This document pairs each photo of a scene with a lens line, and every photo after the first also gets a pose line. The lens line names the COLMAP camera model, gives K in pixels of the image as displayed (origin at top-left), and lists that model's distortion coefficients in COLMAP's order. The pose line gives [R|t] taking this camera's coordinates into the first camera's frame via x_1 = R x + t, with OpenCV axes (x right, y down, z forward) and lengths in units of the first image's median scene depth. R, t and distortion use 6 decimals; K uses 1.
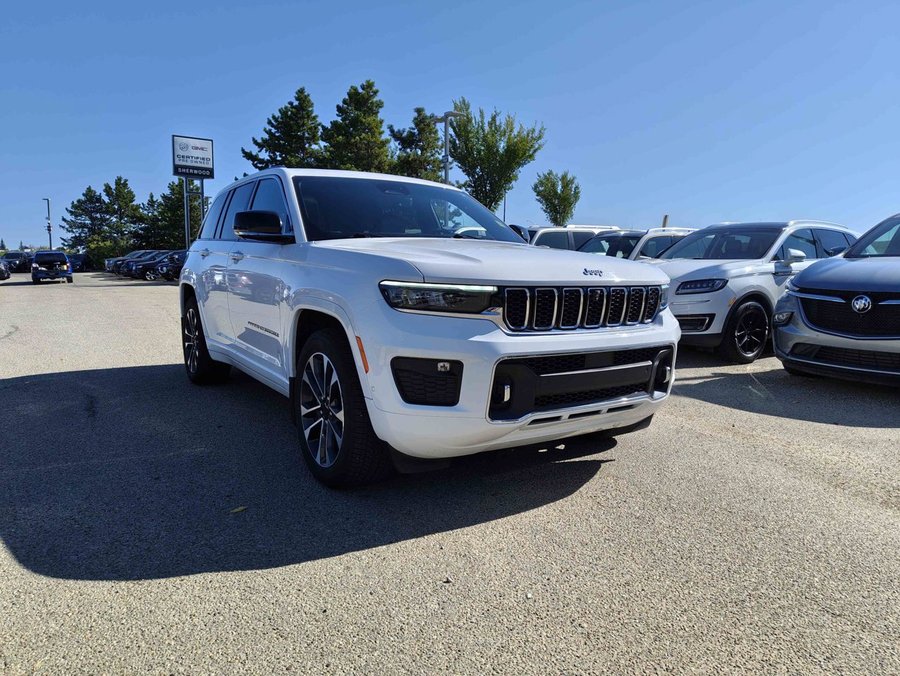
lens RADIAL K [[721.1, 0, 450.0], [0, 721.1, 338.0], [0, 0, 1]] dist [0.002559, -0.004625]
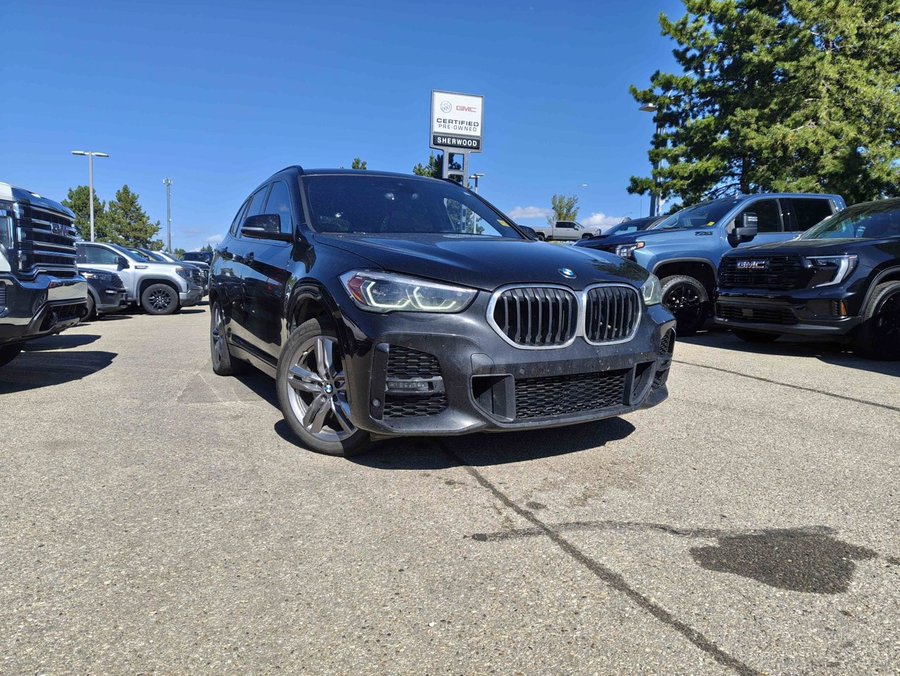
lens RADIAL K [[697.5, 0, 442.9], [0, 697.5, 338.9], [0, 0, 1]] dist [0.008789, -0.007542]
pose [[0.965141, 0.022024, -0.260801, -0.180533], [-0.023295, 0.999727, -0.001783, -0.030233], [0.260691, 0.007796, 0.965391, 0.317177]]
